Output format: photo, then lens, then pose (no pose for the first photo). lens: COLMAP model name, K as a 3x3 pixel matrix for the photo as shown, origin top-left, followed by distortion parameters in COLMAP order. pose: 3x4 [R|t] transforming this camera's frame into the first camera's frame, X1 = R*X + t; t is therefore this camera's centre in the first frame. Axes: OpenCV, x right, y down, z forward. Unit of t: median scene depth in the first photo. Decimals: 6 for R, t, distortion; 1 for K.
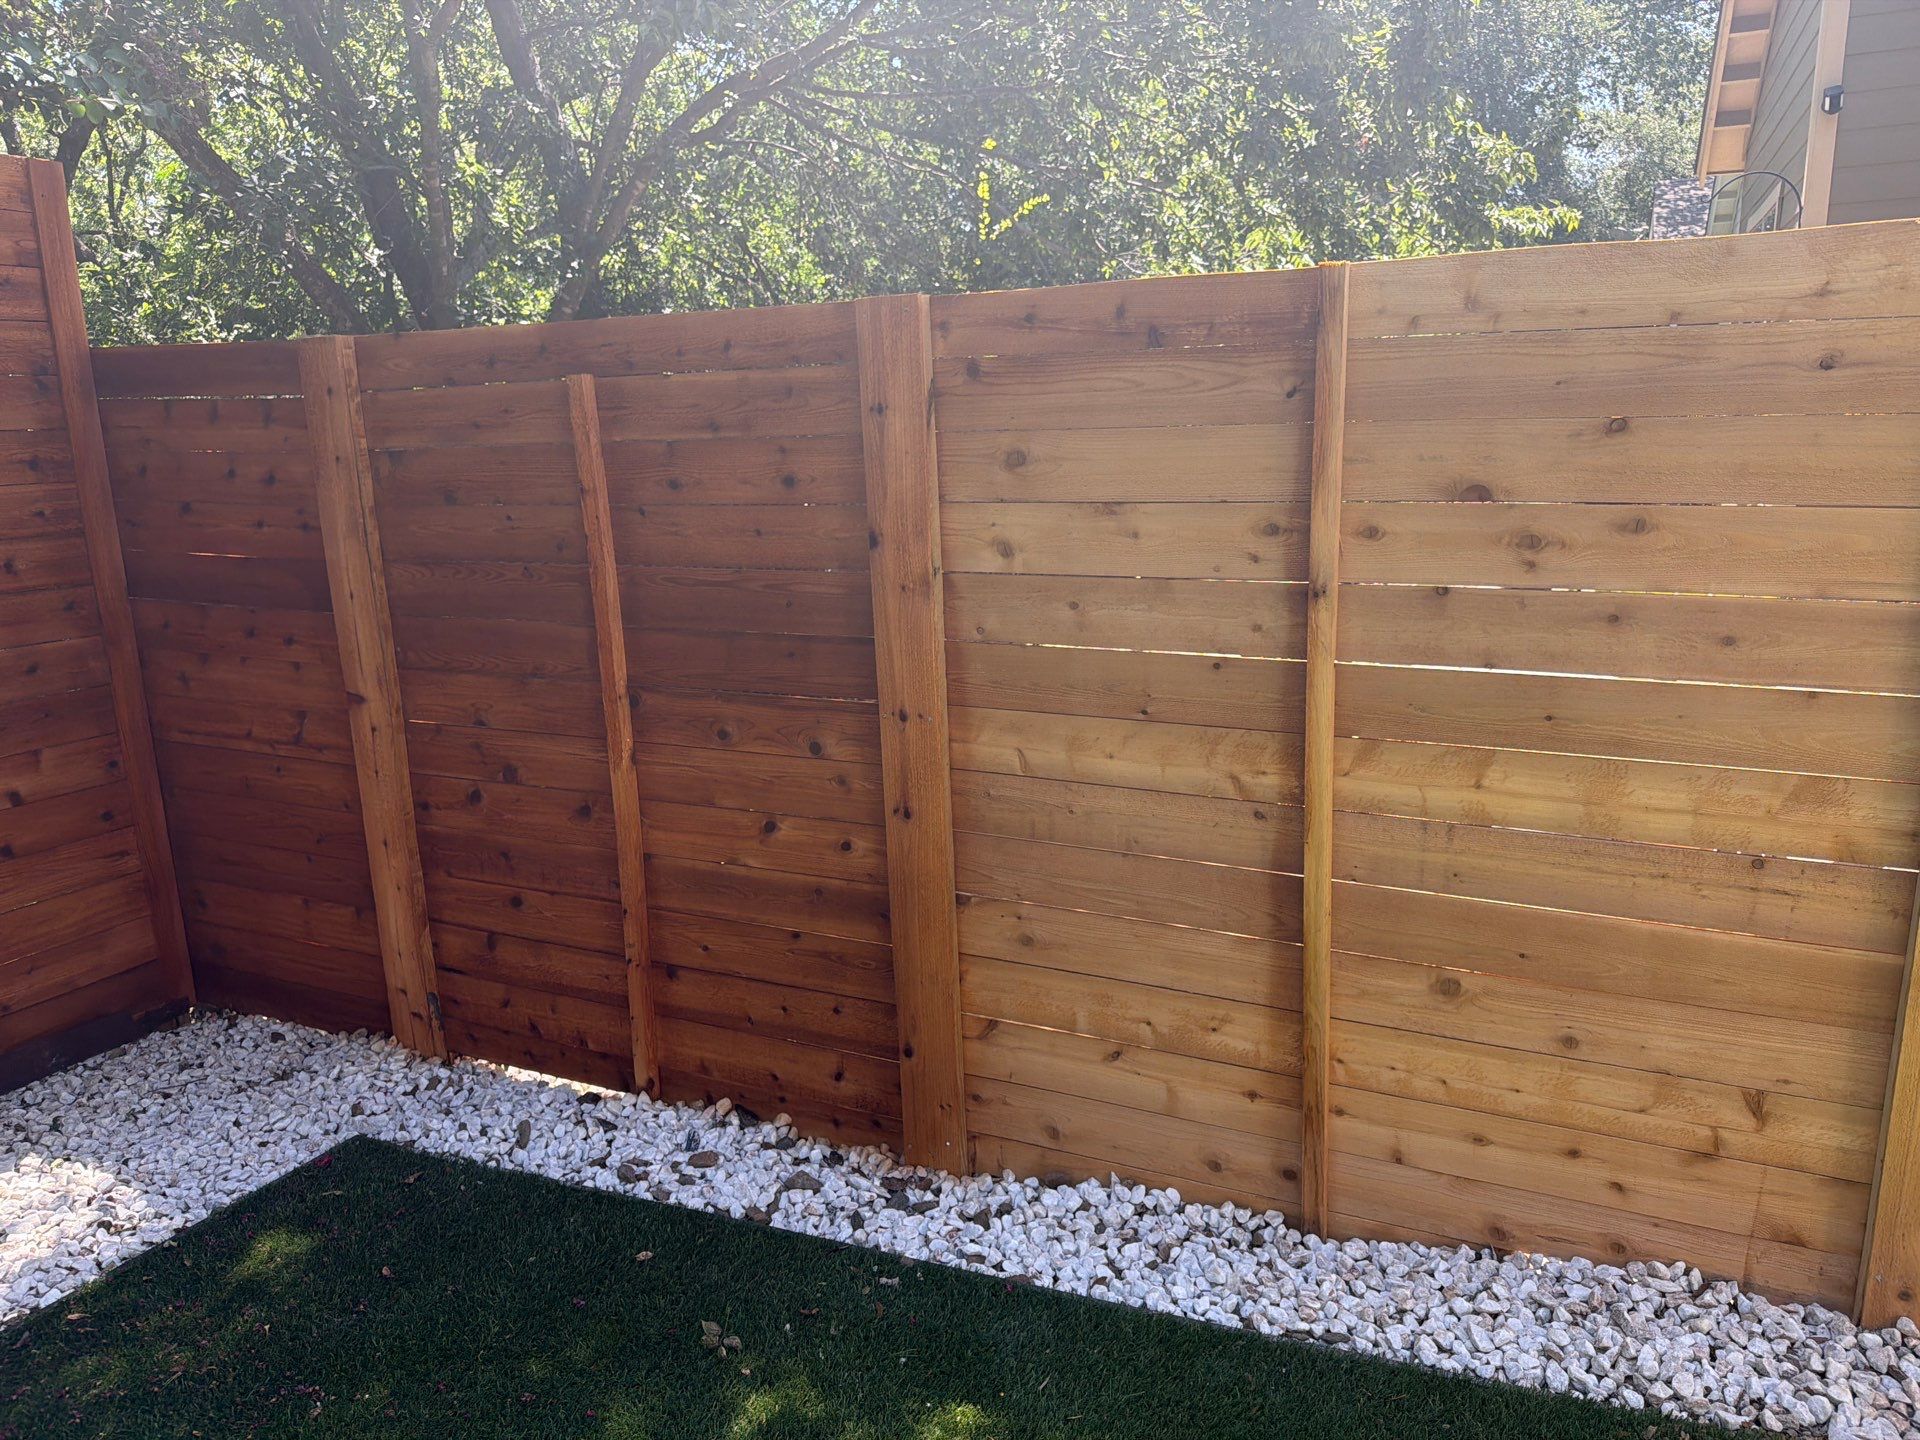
lens RADIAL K [[1327.8, 0, 942.9], [0, 1327.8, 723.6], [0, 0, 1]] dist [0.049284, -0.068251]
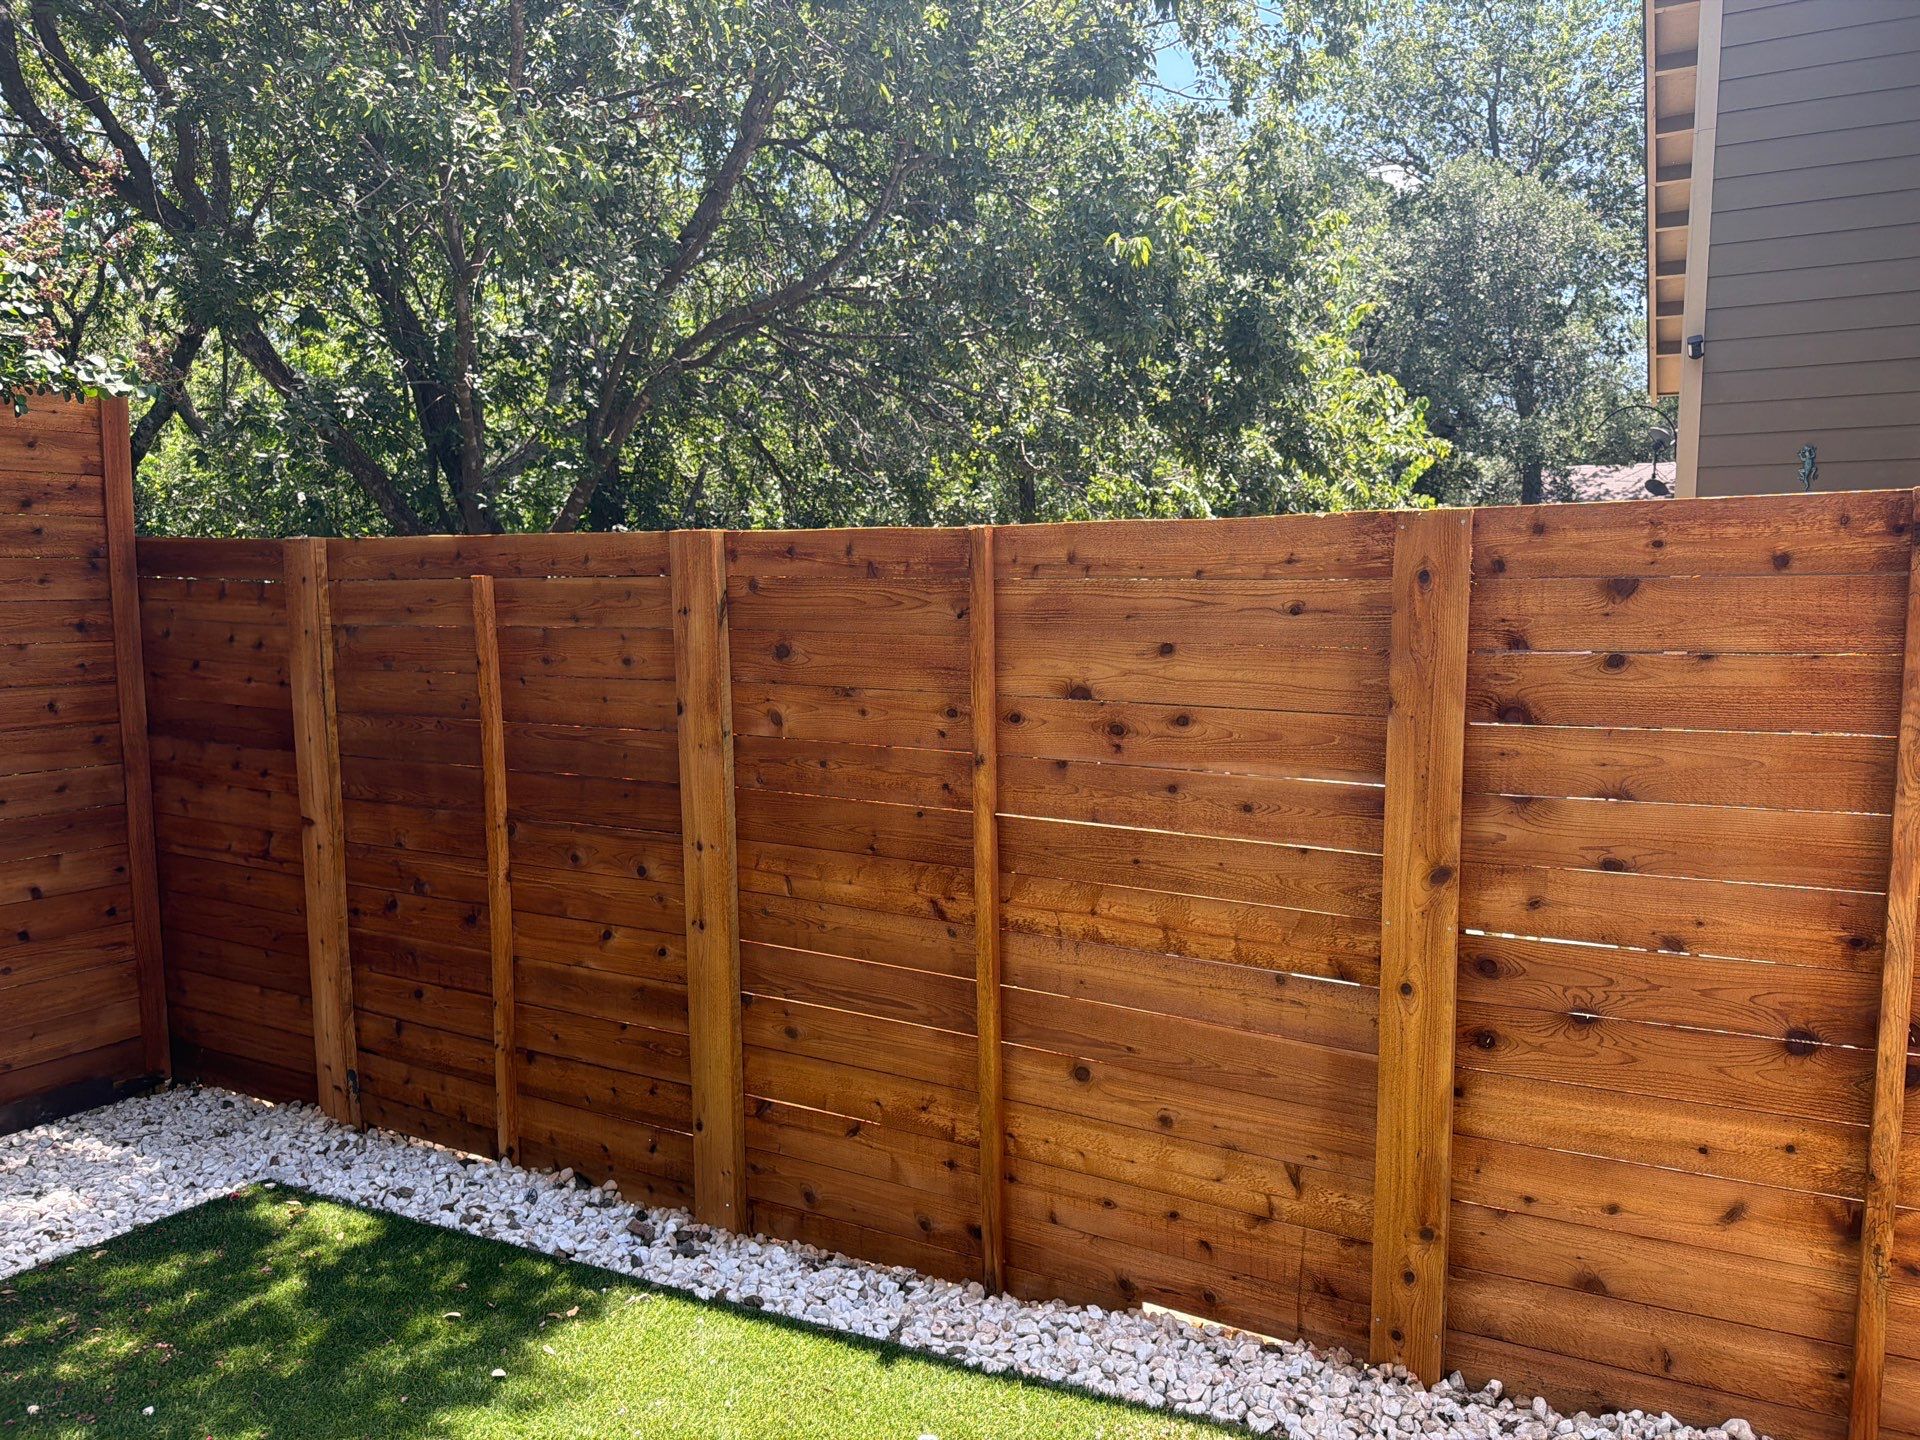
lens RADIAL K [[1327.8, 0, 959.5], [0, 1327.8, 723.0], [0, 0, 1]] dist [0.049284, -0.068251]
pose [[0.998096, 0.032741, -0.052276, 0.243663], [-0.038713, 0.992298, -0.117667, 0.014474], [0.048021, 0.119466, 0.991676, -0.228019]]
